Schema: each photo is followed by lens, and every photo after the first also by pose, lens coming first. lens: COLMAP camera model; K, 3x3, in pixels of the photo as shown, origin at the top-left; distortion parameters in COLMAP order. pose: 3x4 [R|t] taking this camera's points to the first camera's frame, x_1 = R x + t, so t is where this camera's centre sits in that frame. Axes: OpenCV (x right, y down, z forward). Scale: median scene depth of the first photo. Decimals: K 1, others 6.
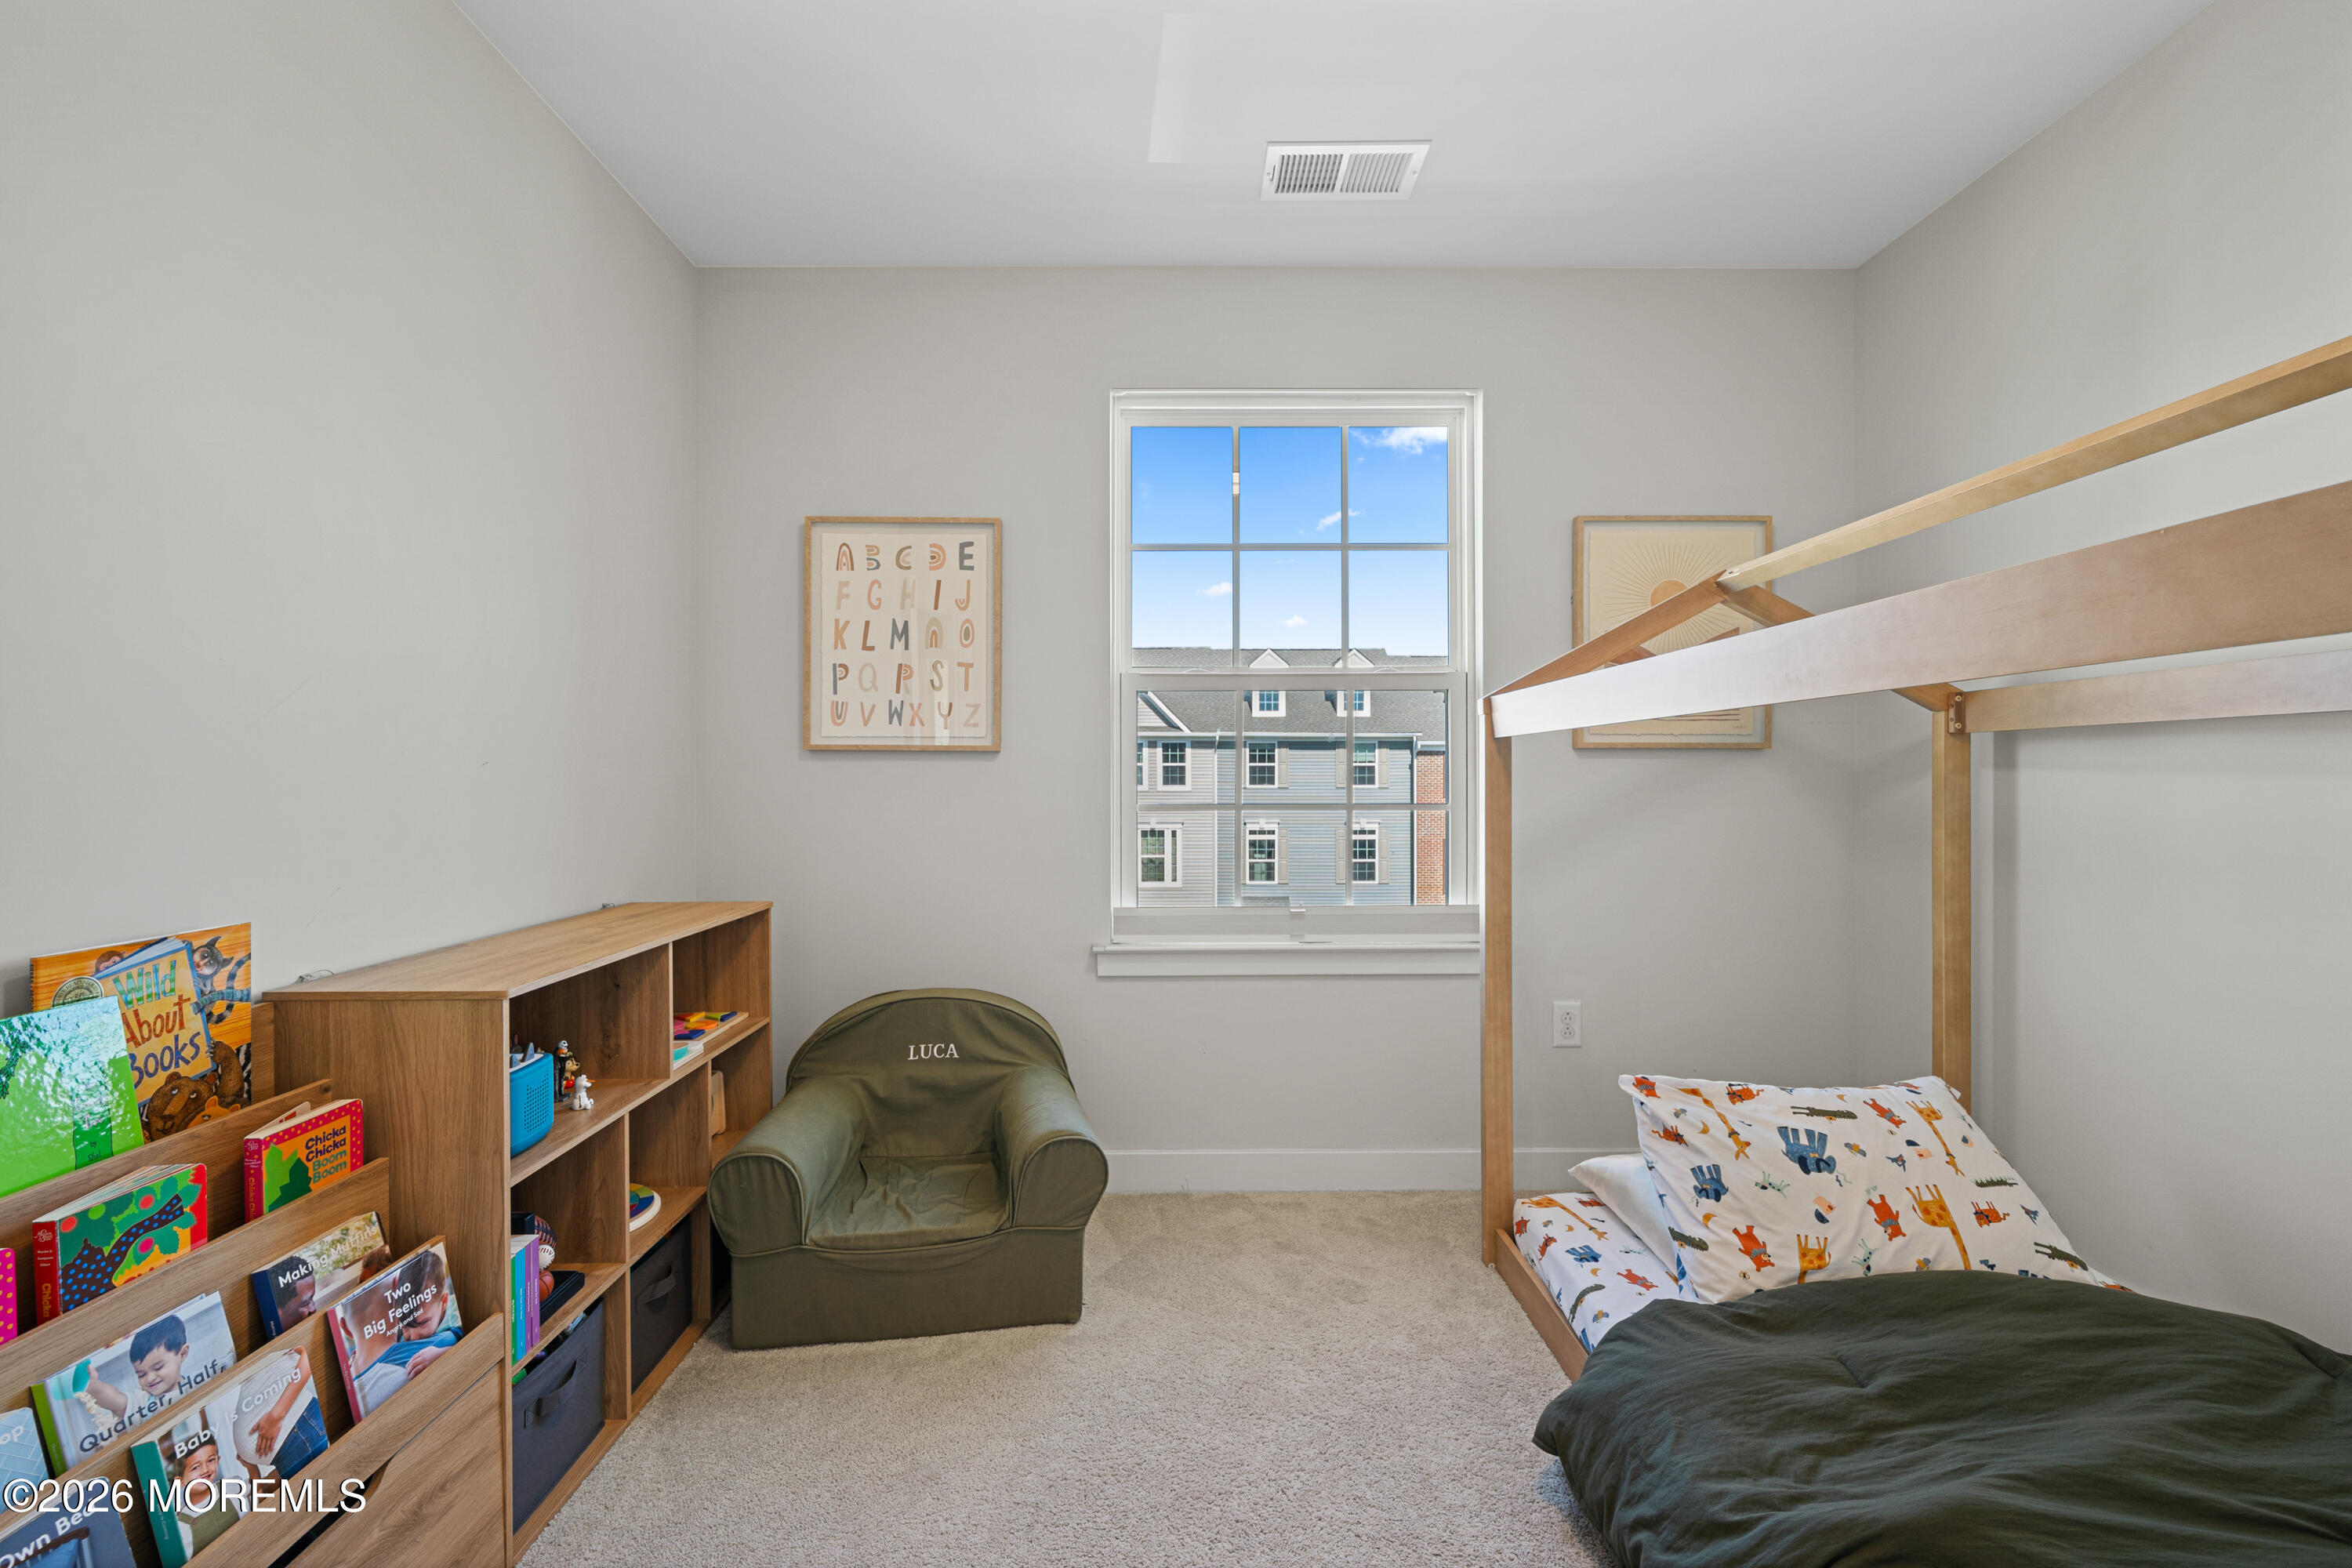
lens RADIAL K [[948.4, 0, 1174.8], [0, 948.4, 775.3], [0, 0, 1]] dist [-0.003206, 0.000151]
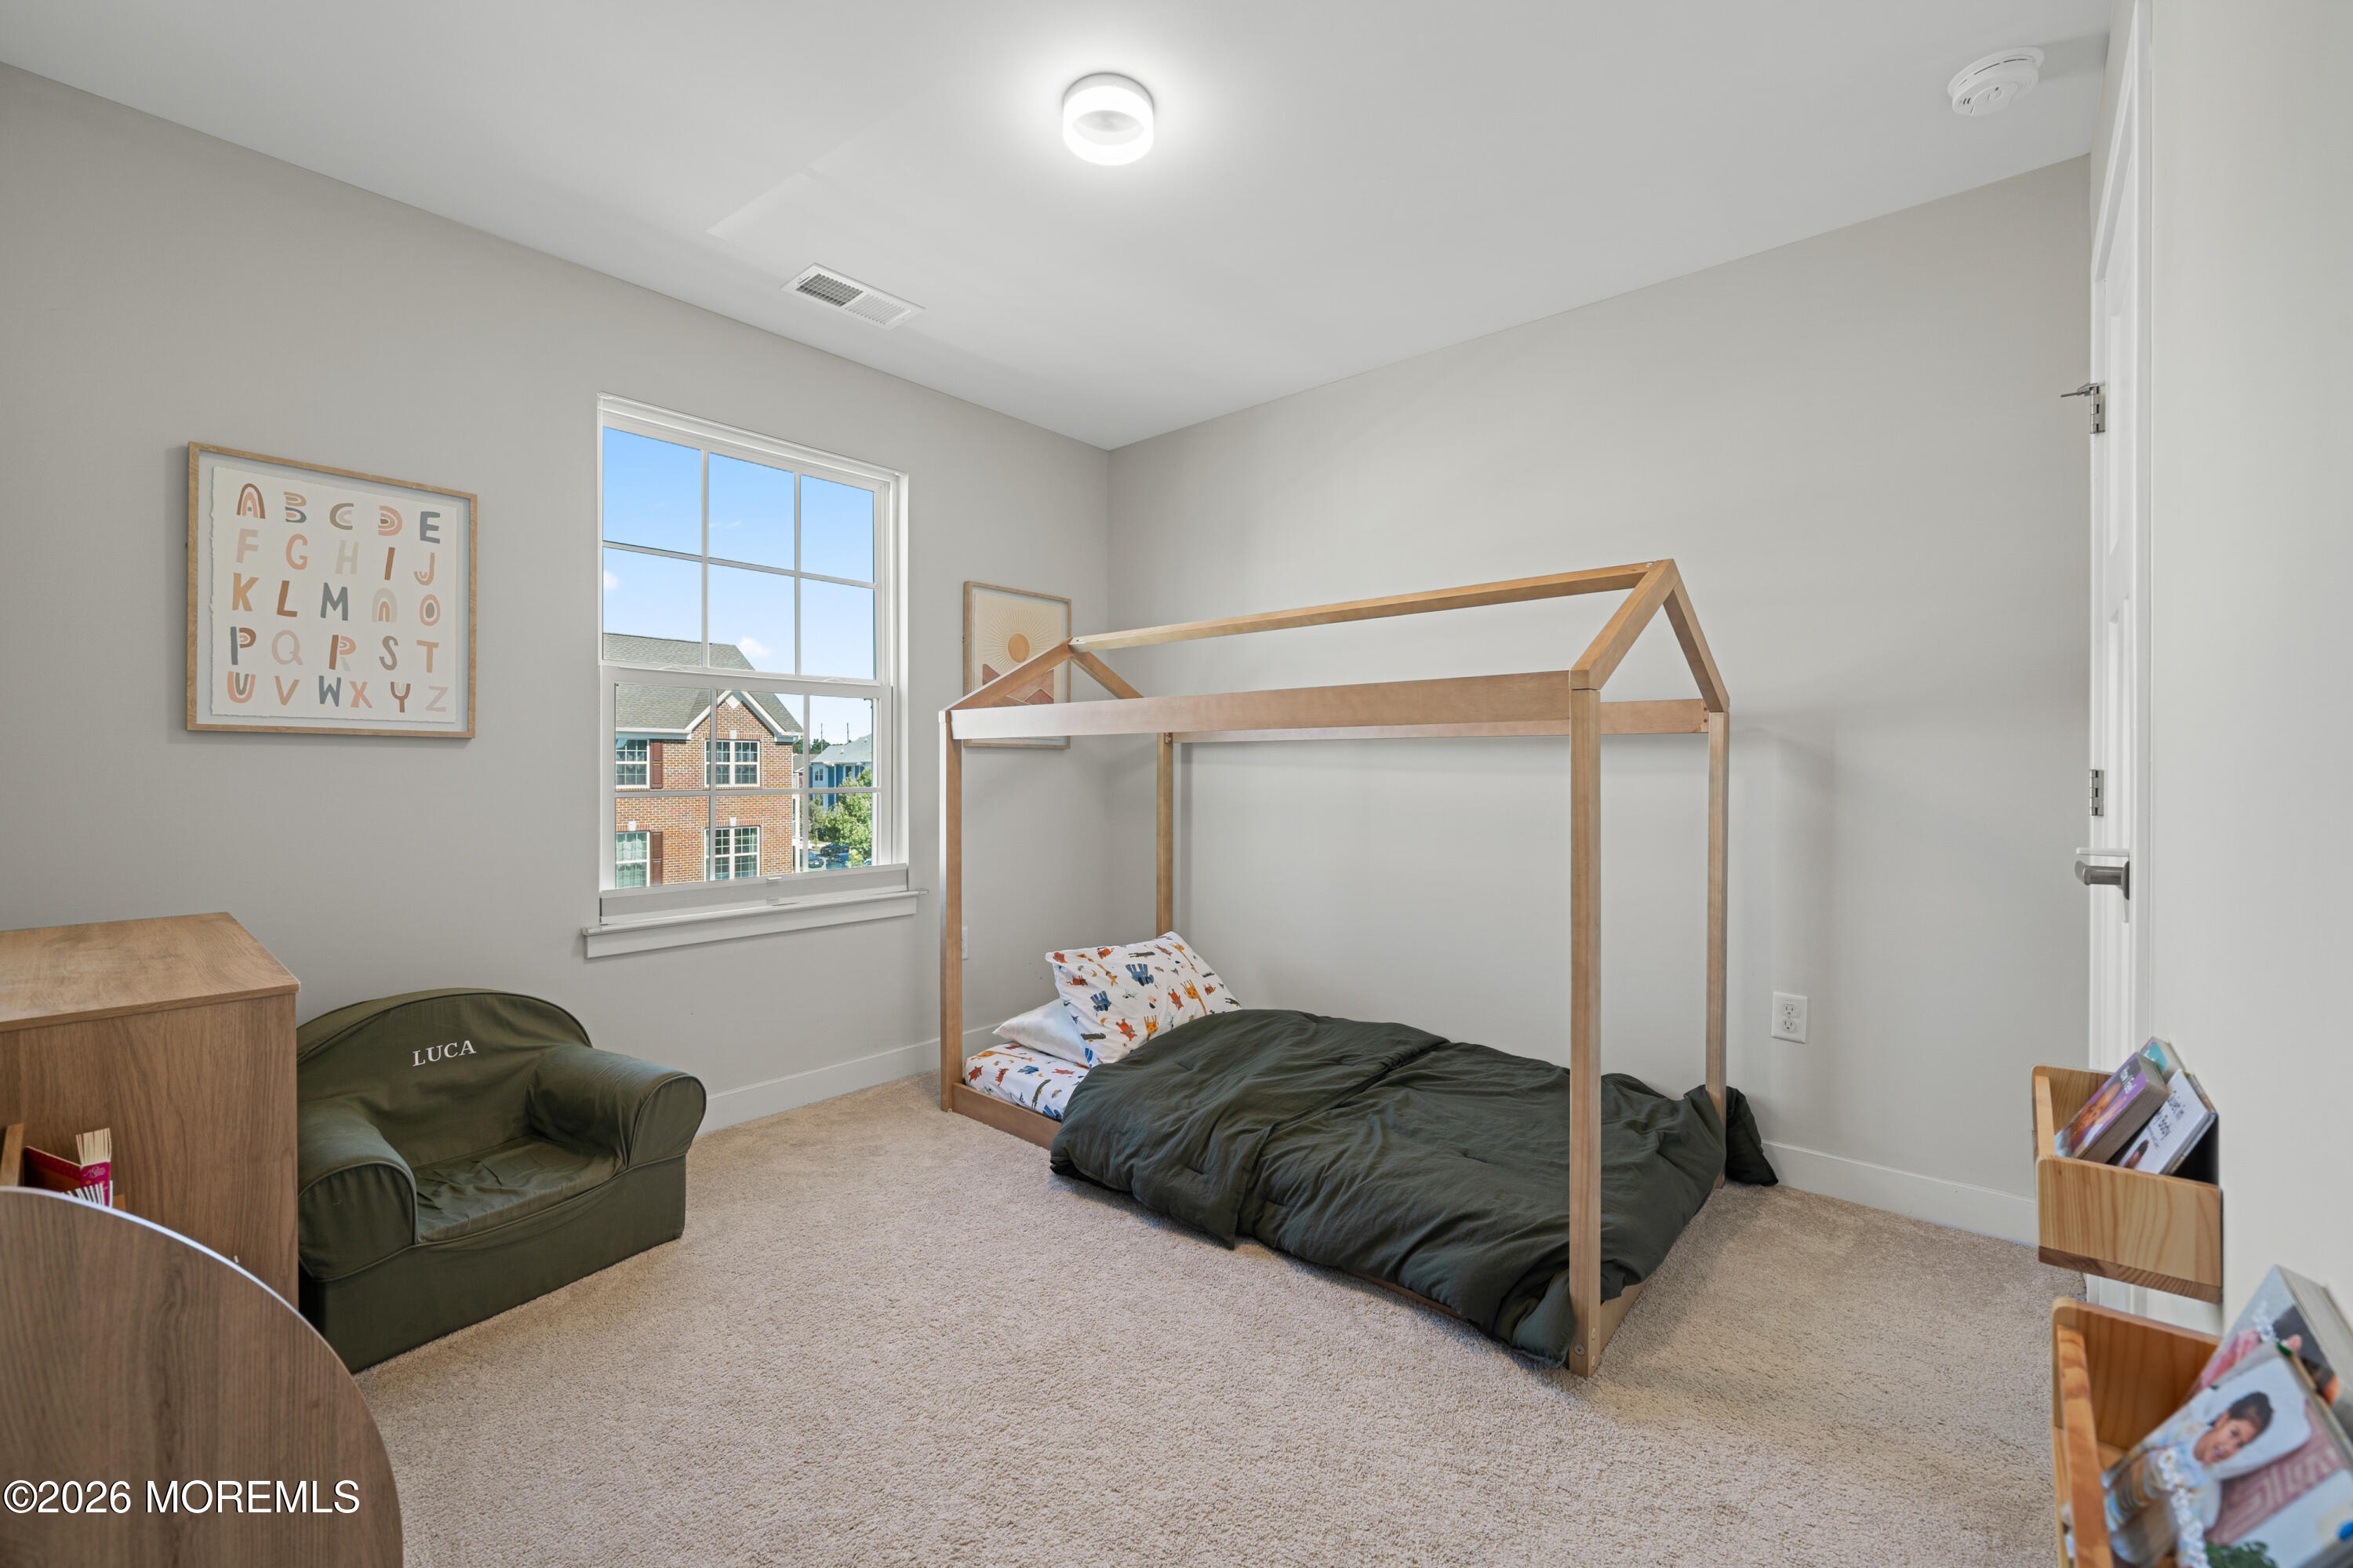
lens RADIAL K [[948.8, 0, 1175.3], [0, 948.8, 775.3], [0, 0, 1]] dist [-0.003206, 0.000151]
pose [[0.660014, -0.003198, 0.751247, -0.581360], [-0.004489, 0.999956, 0.008200, 0.001411], [-0.751240, -0.008785, 0.659971, -0.216932]]
